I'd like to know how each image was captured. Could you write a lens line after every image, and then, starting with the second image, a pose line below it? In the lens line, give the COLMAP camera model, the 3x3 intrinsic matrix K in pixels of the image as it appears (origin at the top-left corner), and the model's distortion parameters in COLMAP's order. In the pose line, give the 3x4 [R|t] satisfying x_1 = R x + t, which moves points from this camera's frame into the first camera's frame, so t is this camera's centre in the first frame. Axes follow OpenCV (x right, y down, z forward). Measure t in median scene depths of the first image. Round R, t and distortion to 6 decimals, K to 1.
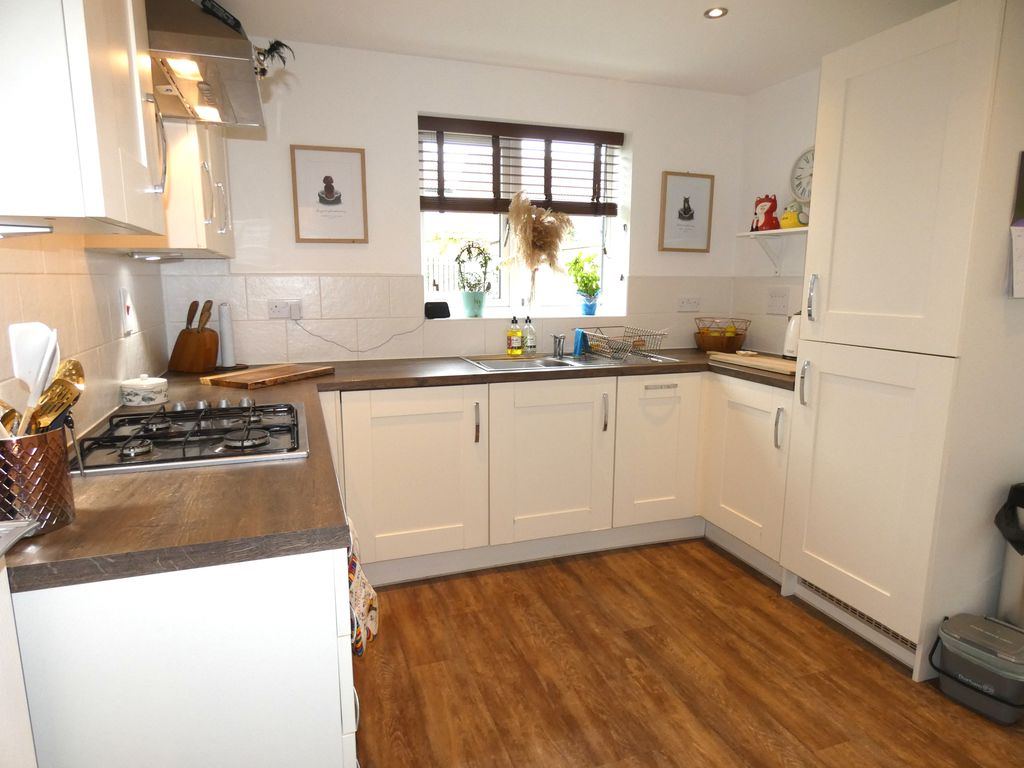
lens RADIAL K [[617.7, 0, 512.0], [0, 617.7, 384.0], [0, 0, 1]] dist [-0.004129, 0.000901]
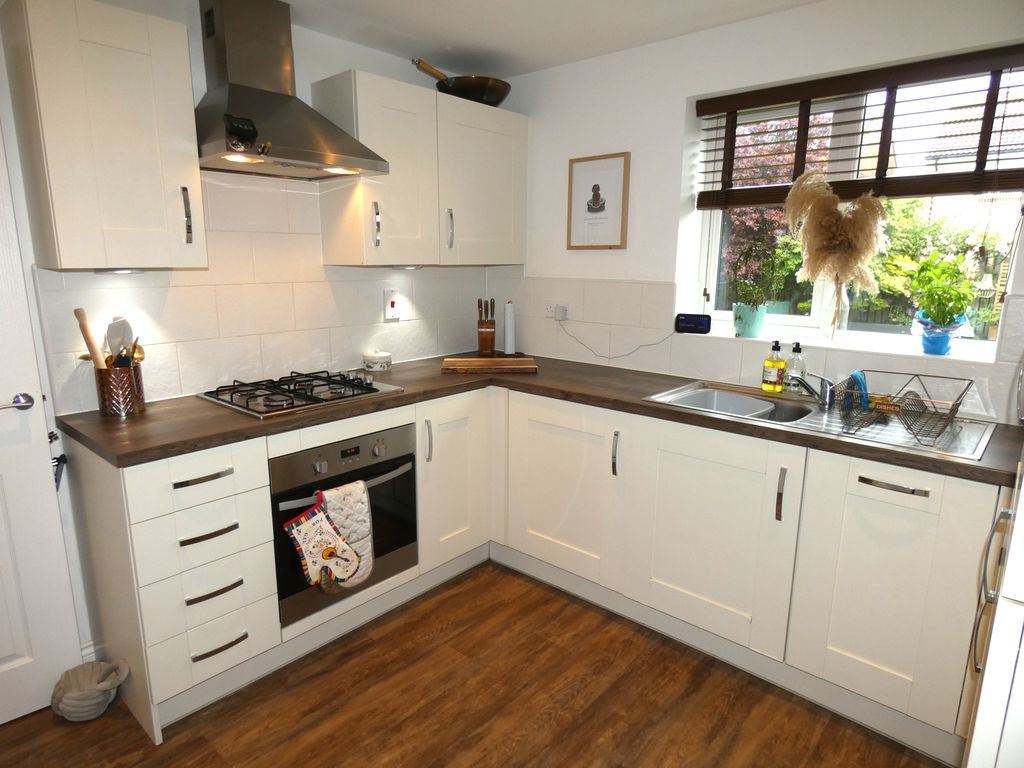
lens RADIAL K [[617.7, 0, 512.0], [0, 617.7, 384.0], [0, 0, 1]] dist [-0.004129, 0.000901]
pose [[0.481499, 0.176312, -0.858530, 0.574938], [-0.155731, 0.981181, 0.114160, -0.106070], [0.862500, 0.078731, 0.499894, 0.389710]]
